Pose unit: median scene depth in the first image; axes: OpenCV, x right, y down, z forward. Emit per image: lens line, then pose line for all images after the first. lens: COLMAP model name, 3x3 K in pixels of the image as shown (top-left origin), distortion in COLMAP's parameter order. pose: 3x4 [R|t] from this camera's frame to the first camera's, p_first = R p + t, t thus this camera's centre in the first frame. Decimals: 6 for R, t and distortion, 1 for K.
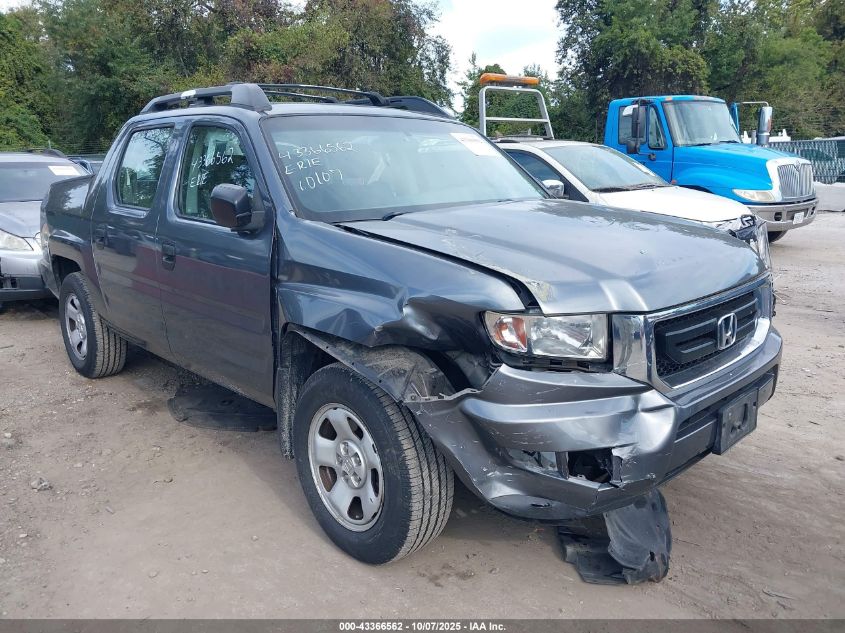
lens RADIAL K [[711.6, 0, 448.9], [0, 711.6, 316.2], [0, 0, 1]] dist [0.013248, 0.008978]
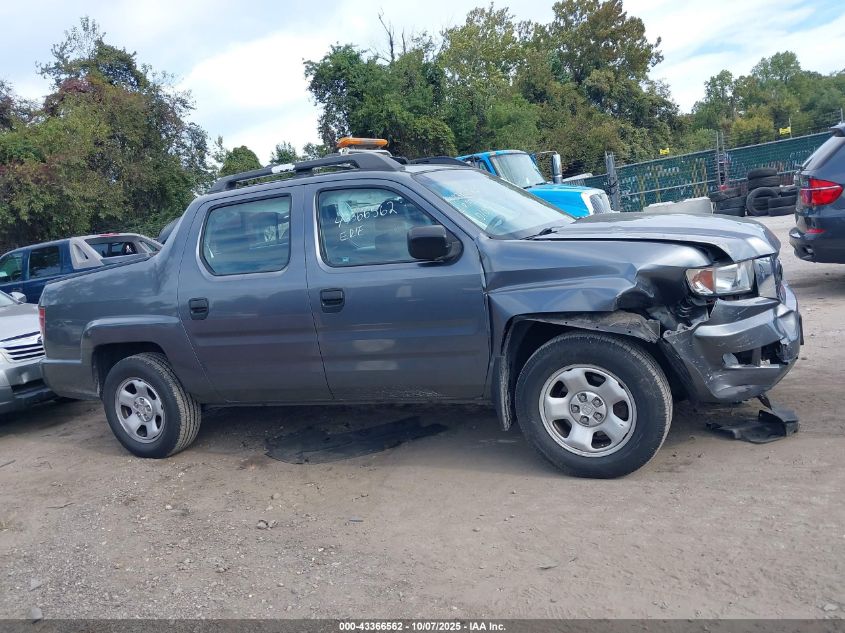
lens RADIAL K [[711.6, 0, 448.9], [0, 711.6, 316.2], [0, 0, 1]] dist [0.013248, 0.008978]
pose [[0.916737, -0.171963, 0.360586, -0.107046], [0.207020, 0.976455, -0.060649, 0.008425], [-0.341666, 0.130248, 0.930752, -0.023015]]
